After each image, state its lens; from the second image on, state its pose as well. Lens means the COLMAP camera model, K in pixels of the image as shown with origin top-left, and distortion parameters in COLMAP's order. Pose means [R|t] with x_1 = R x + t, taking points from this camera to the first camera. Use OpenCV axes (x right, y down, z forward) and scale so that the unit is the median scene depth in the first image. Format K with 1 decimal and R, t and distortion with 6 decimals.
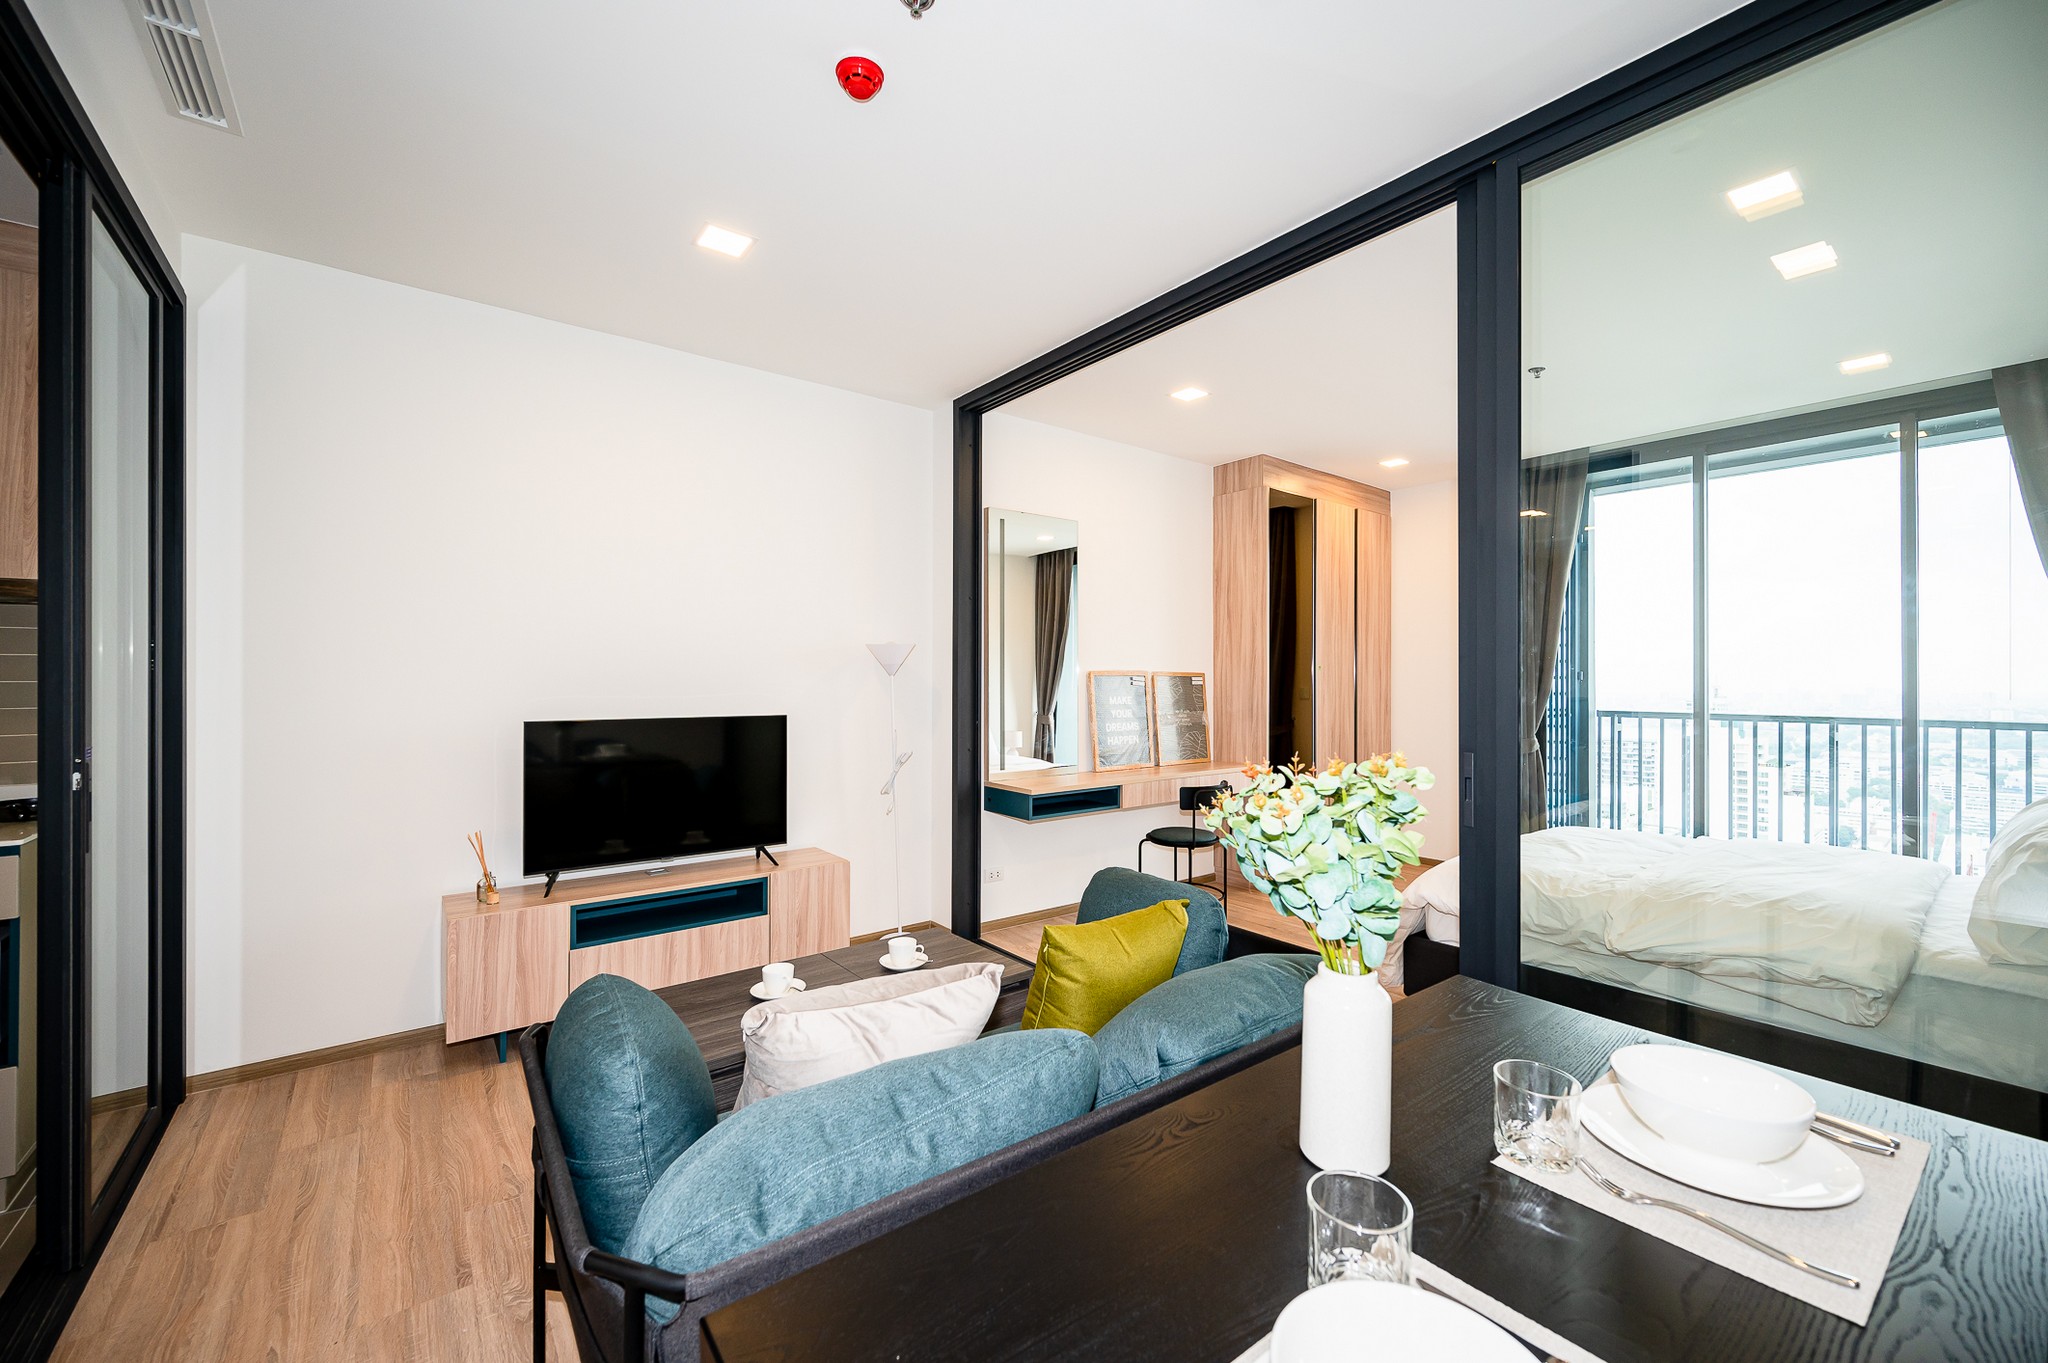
lens RADIAL K [[804.4, 0, 1012.4], [0, 804.4, 679.0], [0, 0, 1]] dist [-0.023535, -0.000043]
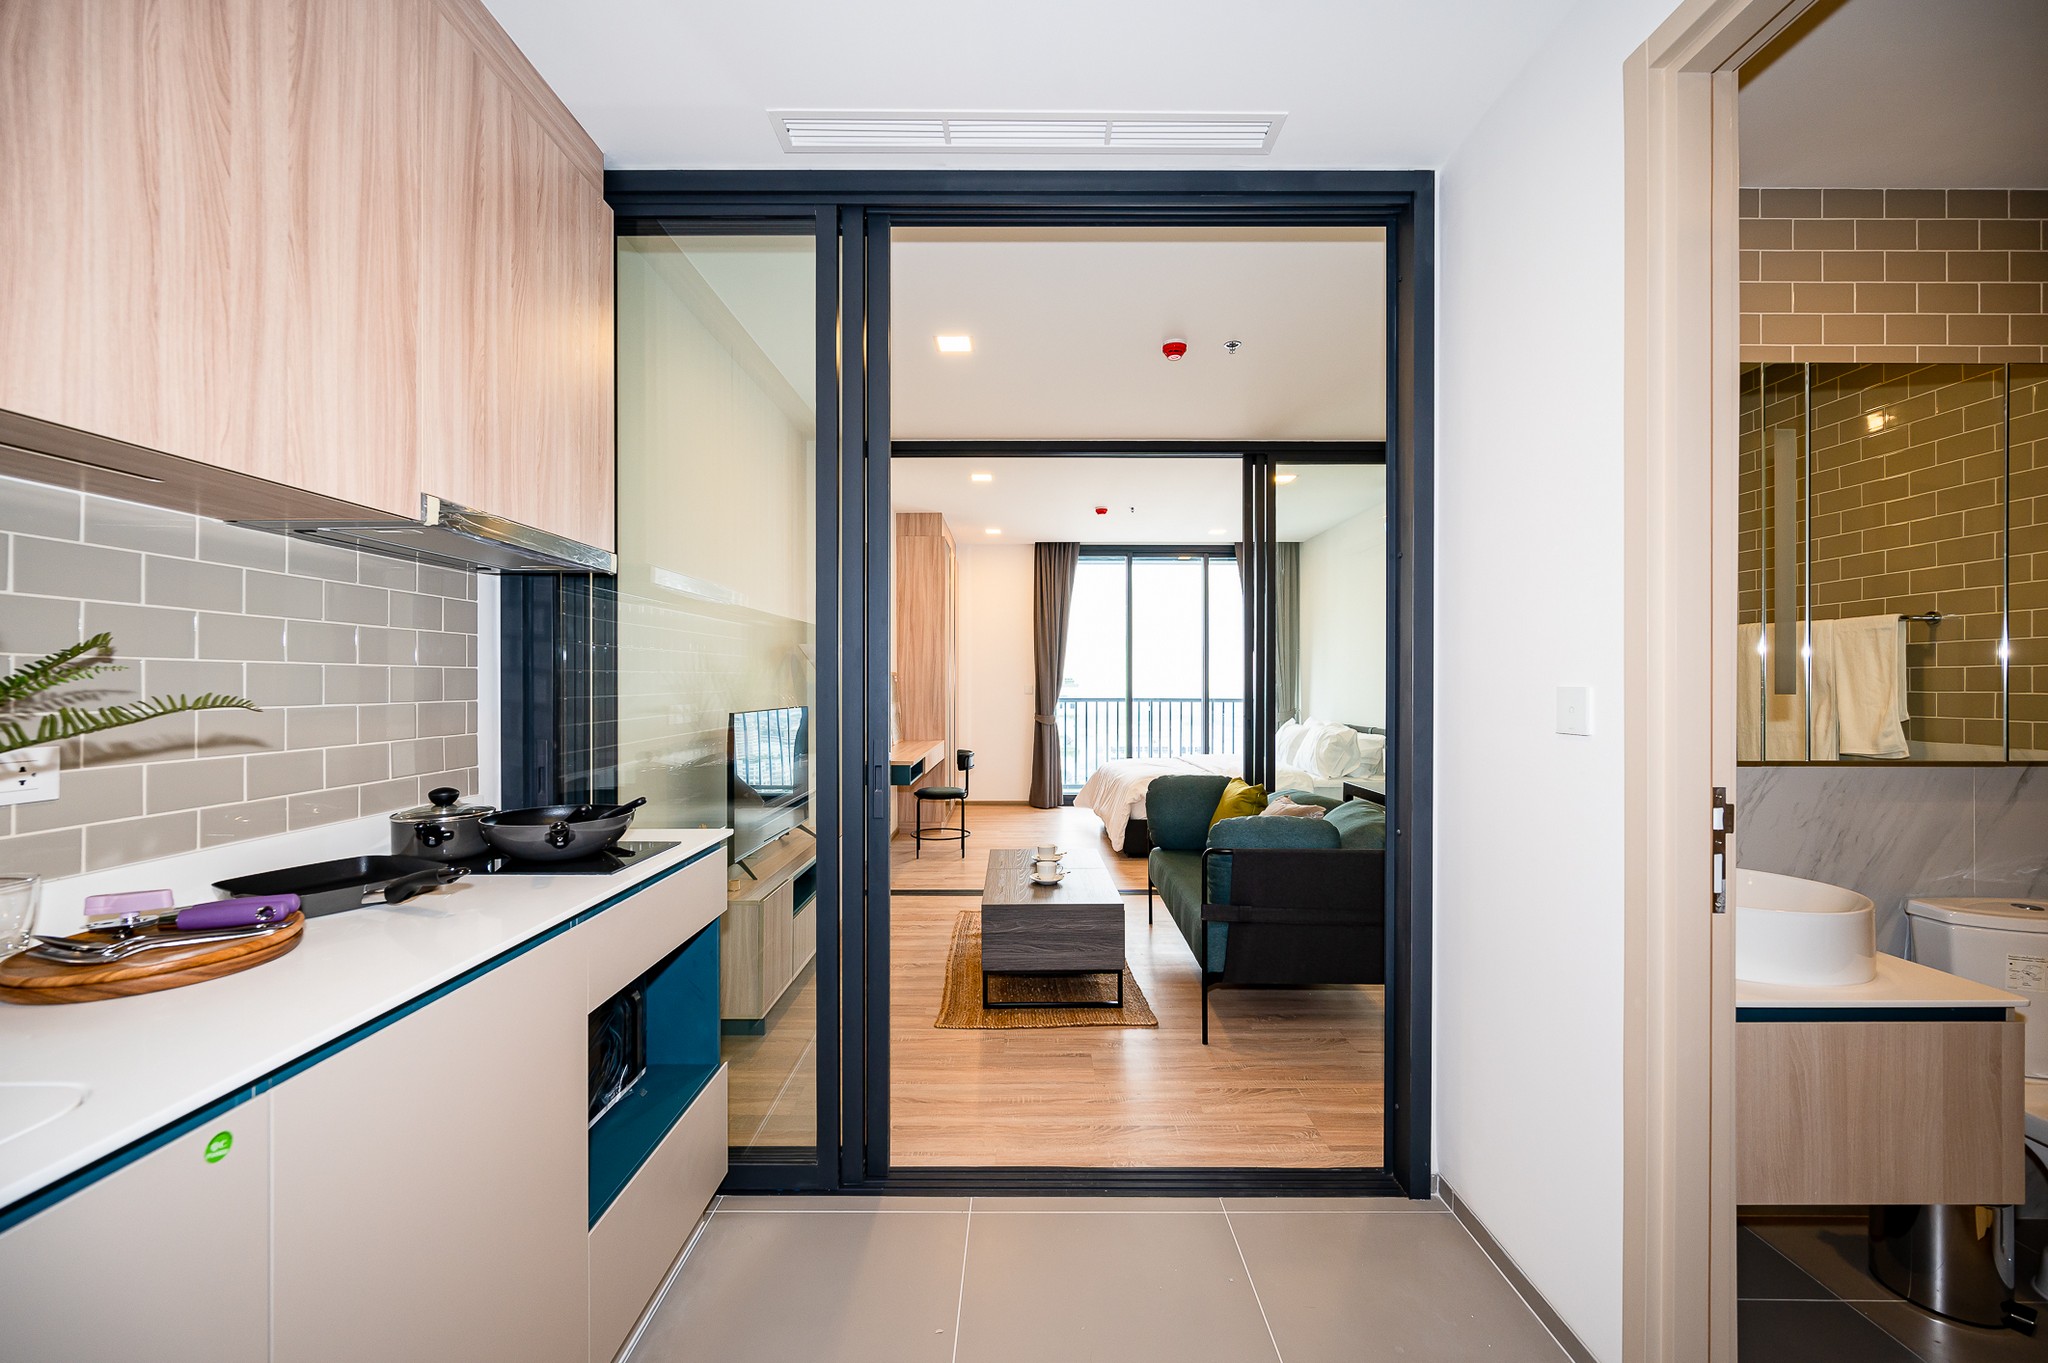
lens RADIAL K [[809.3, 0, 1015.3], [0, 809.3, 680.5], [0, 0, 1]] dist [-0.000647, -0.000102]
pose [[0.624173, 0.002404, 0.781283, -0.828810], [-0.001860, 0.999997, -0.001591, 0.008973], [-0.781284, -0.000460, 0.624175, 0.046902]]
